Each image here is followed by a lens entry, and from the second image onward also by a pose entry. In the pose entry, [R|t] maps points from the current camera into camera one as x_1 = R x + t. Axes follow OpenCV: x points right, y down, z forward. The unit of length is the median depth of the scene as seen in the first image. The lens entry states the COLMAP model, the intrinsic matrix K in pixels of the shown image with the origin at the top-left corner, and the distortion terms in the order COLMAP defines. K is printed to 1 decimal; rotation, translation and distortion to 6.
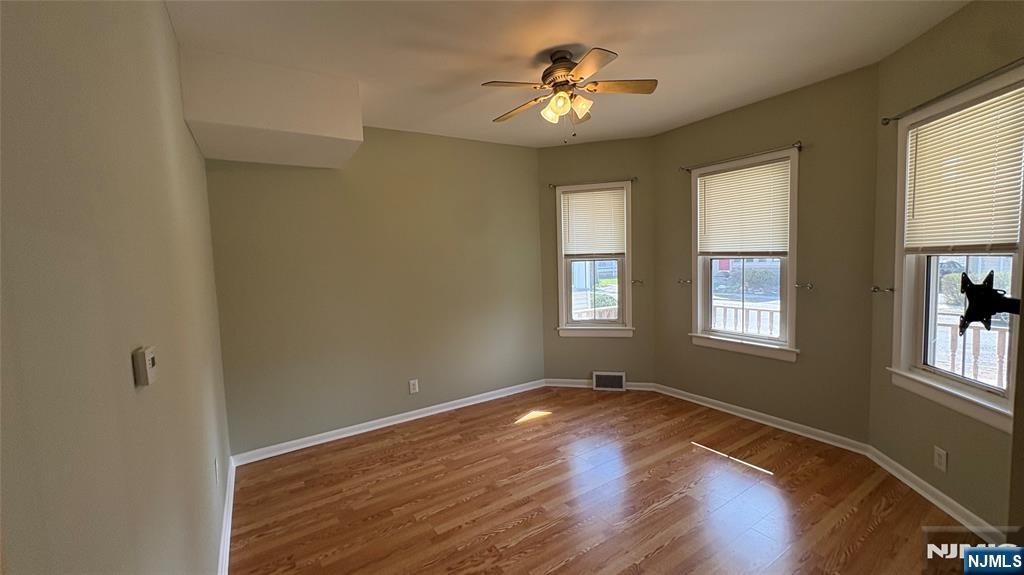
lens RADIAL K [[414.4, 0, 512.0], [0, 414.4, 287.5], [0, 0, 1]] dist [-0.000113, -0.000117]
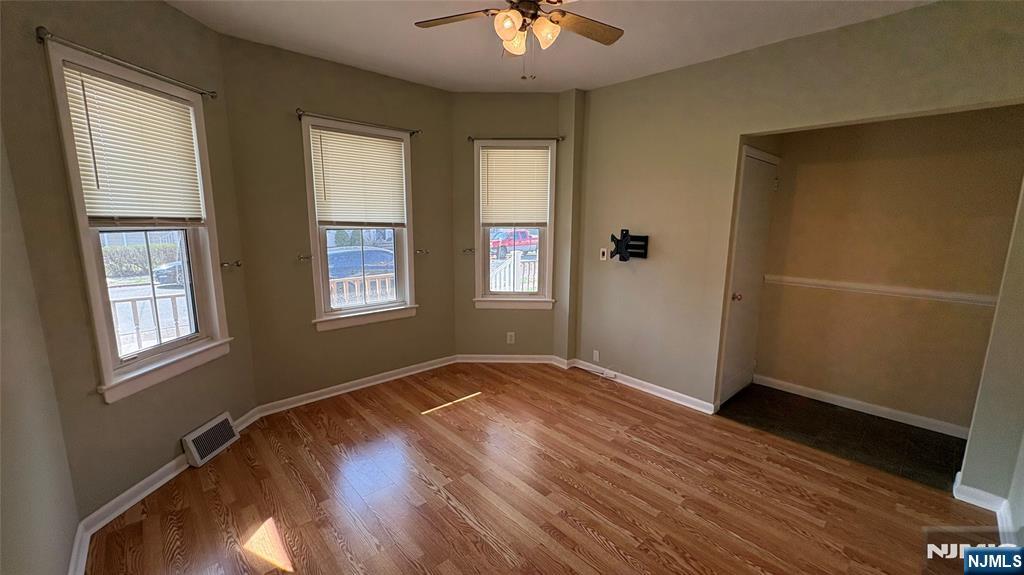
lens RADIAL K [[414.4, 0, 512.0], [0, 414.4, 287.5], [0, 0, 1]] dist [-0.000113, -0.000117]
pose [[-0.183138, -0.131060, 0.974312, -0.465710], [0.065557, 0.987240, 0.145121, -0.050109], [-0.980899, 0.090451, -0.172209, 0.800934]]
